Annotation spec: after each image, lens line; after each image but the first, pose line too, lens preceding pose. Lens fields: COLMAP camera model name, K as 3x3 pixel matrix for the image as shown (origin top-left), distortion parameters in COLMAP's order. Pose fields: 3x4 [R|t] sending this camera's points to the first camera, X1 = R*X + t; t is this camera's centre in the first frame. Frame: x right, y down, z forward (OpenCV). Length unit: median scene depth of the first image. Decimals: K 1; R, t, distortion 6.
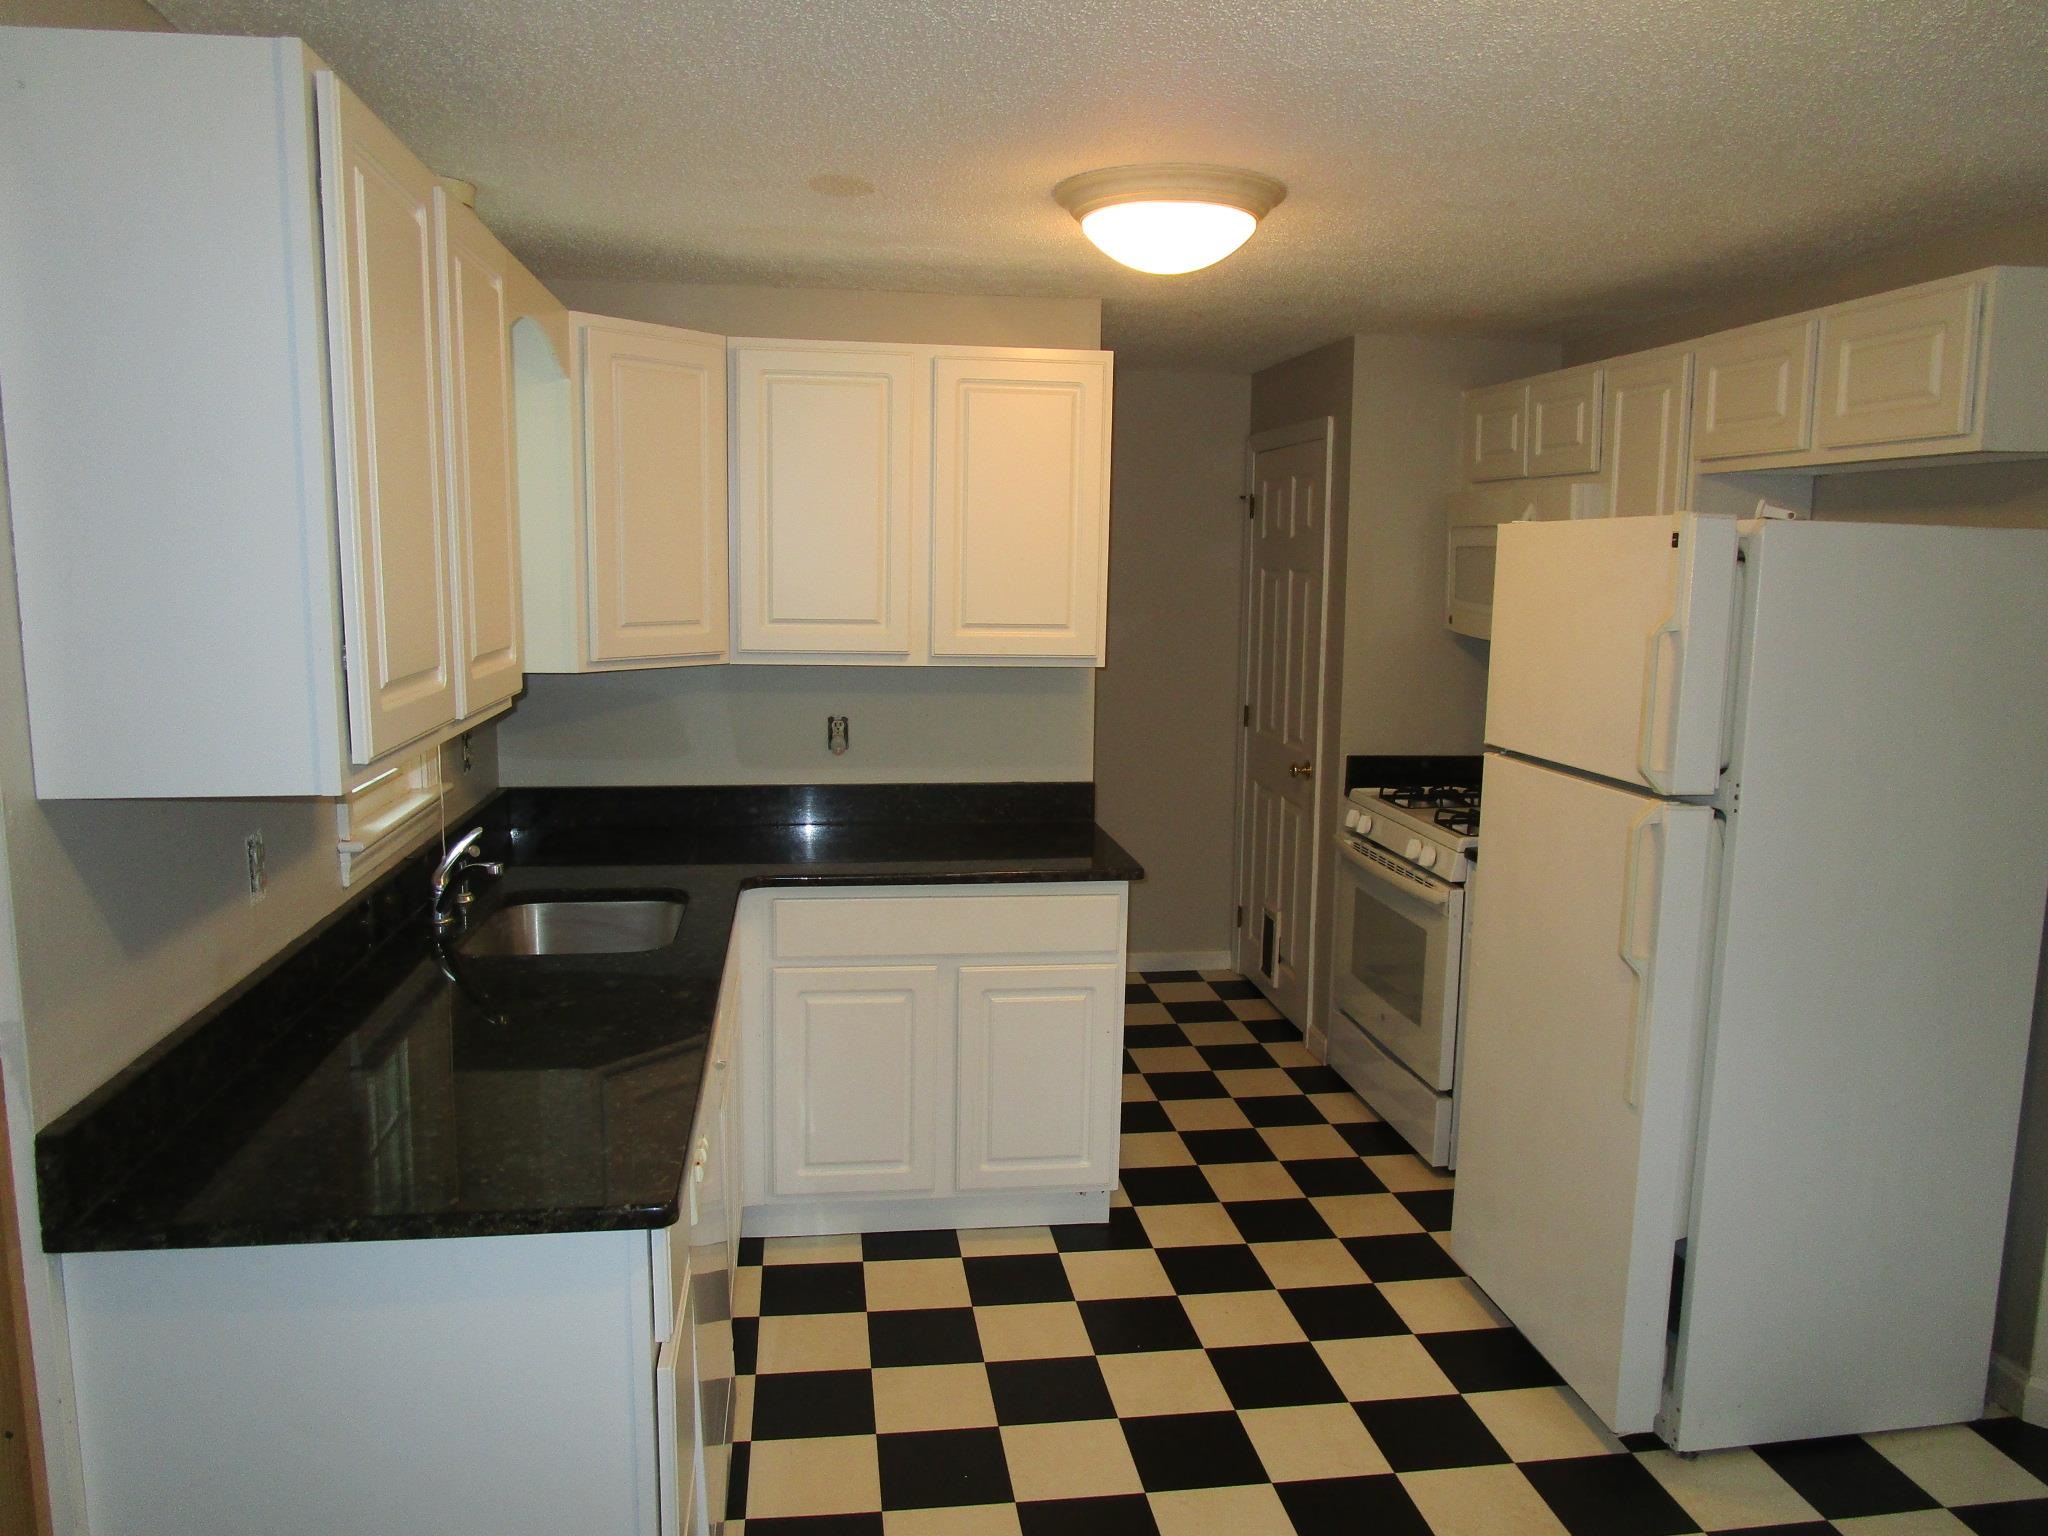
lens RADIAL K [[1466.2, 0, 1024.0], [0, 1466.2, 768.0], [0, 0, 1]] dist [-0.024737, 0.002232]
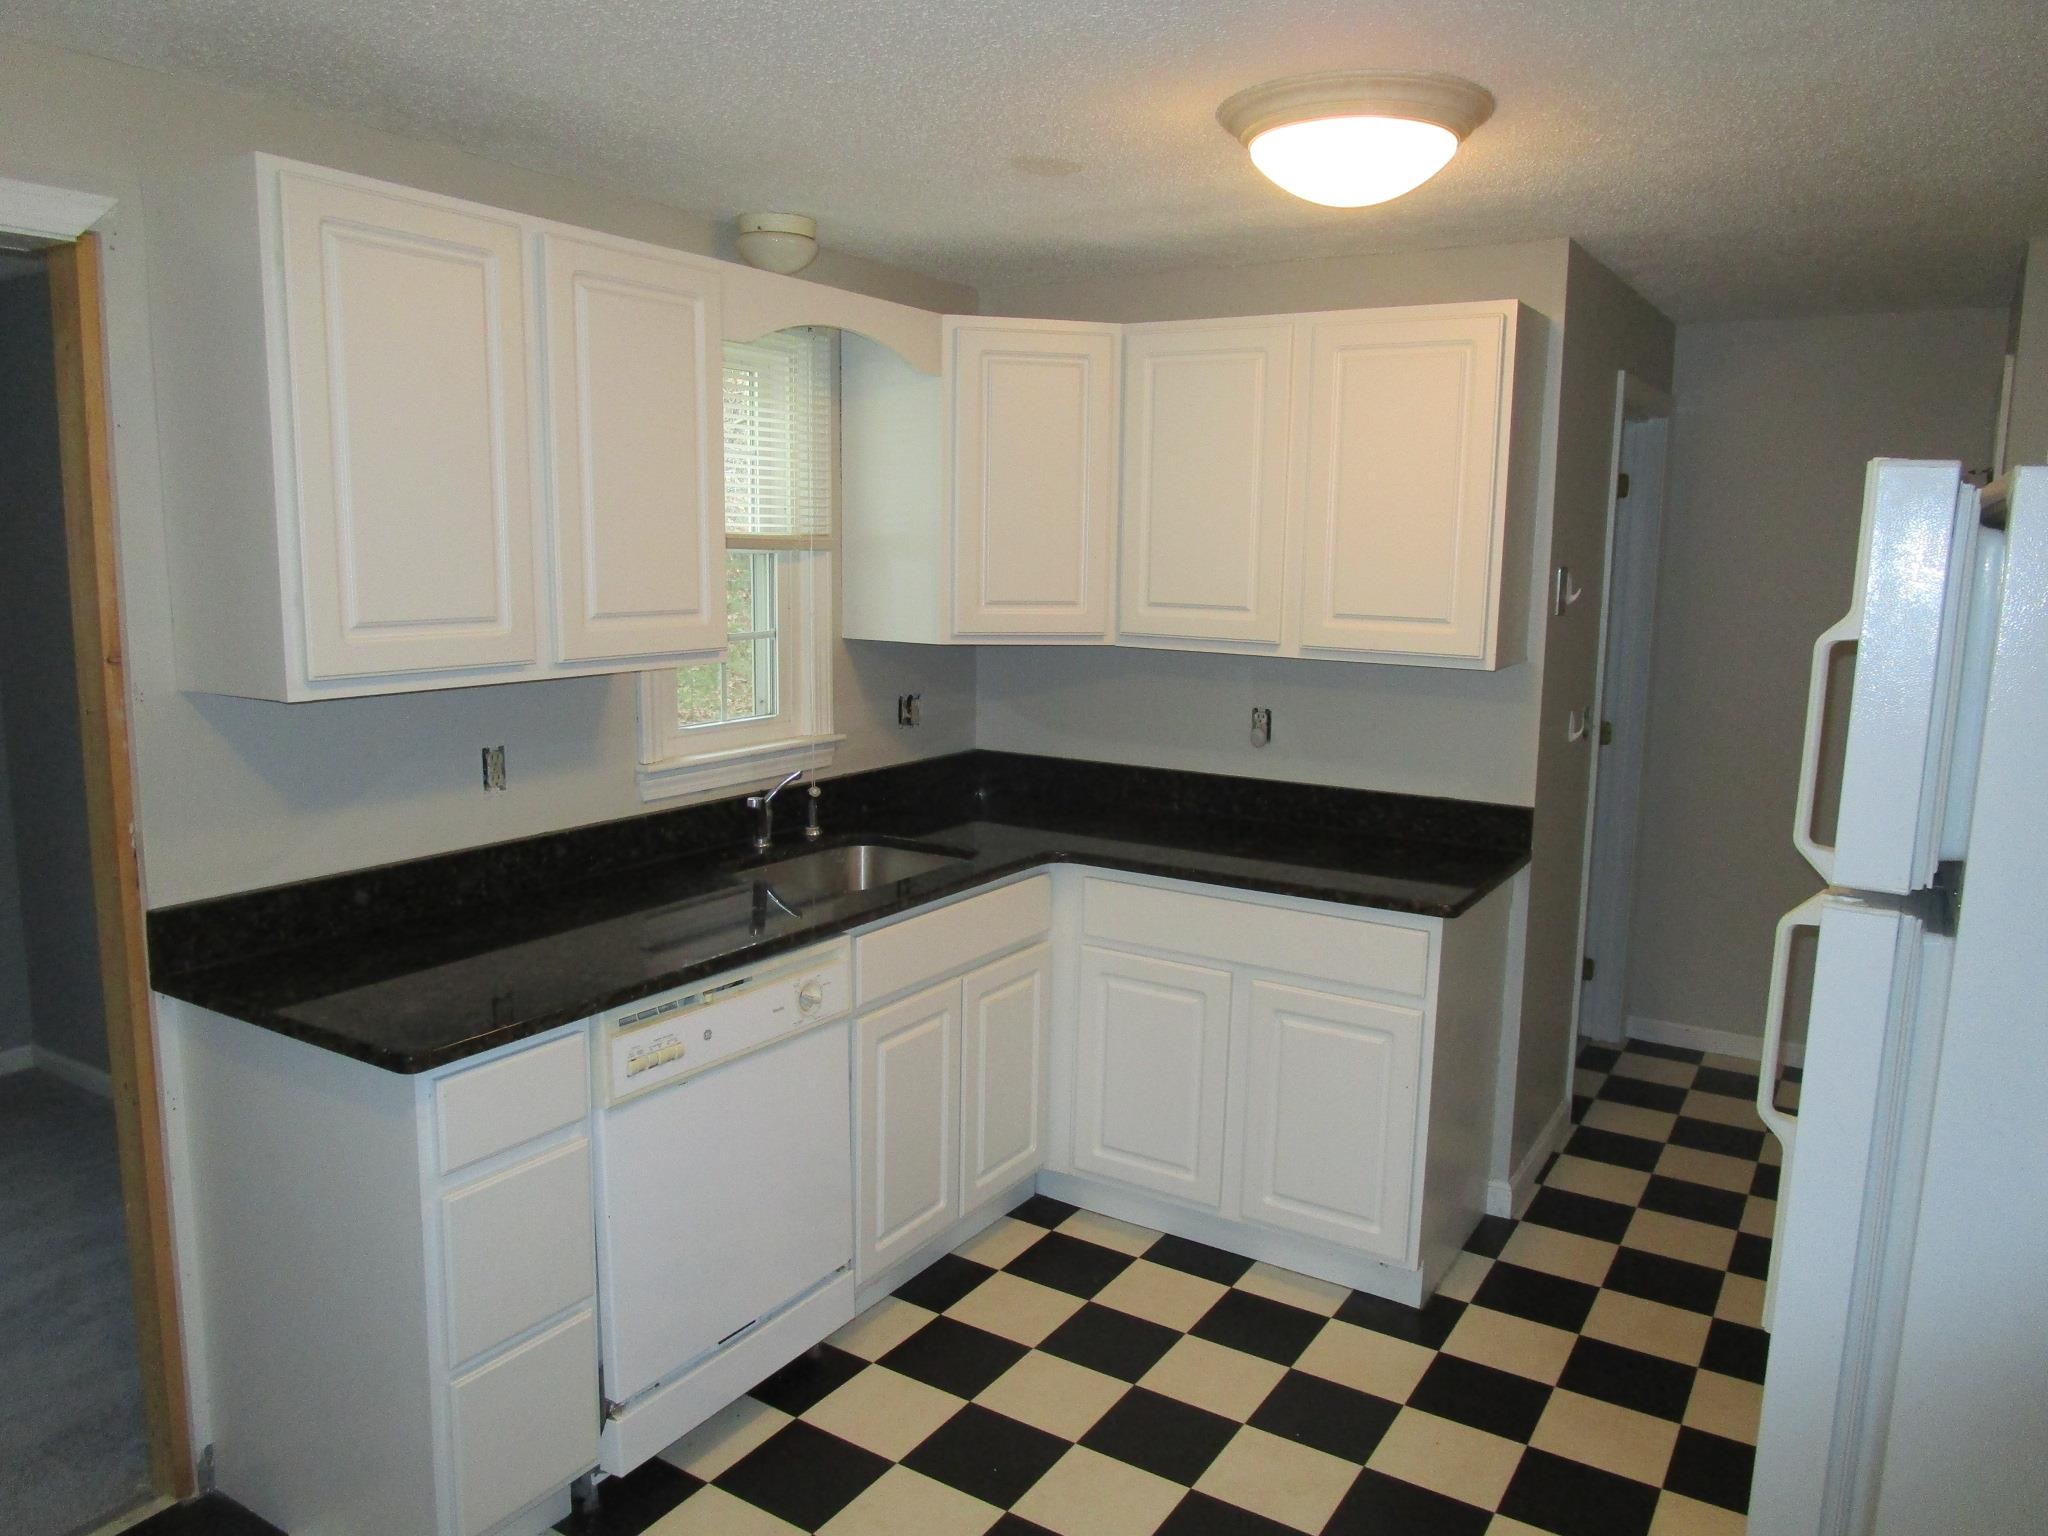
lens RADIAL K [[1466.2, 0, 1024.0], [0, 1466.2, 768.0], [0, 0, 1]] dist [-0.024737, 0.002232]
pose [[0.760478, 0.098173, -0.641899, 0.422156], [-0.098941, 0.994482, 0.034880, -0.015901], [0.641781, 0.036985, 0.765995, 0.182549]]
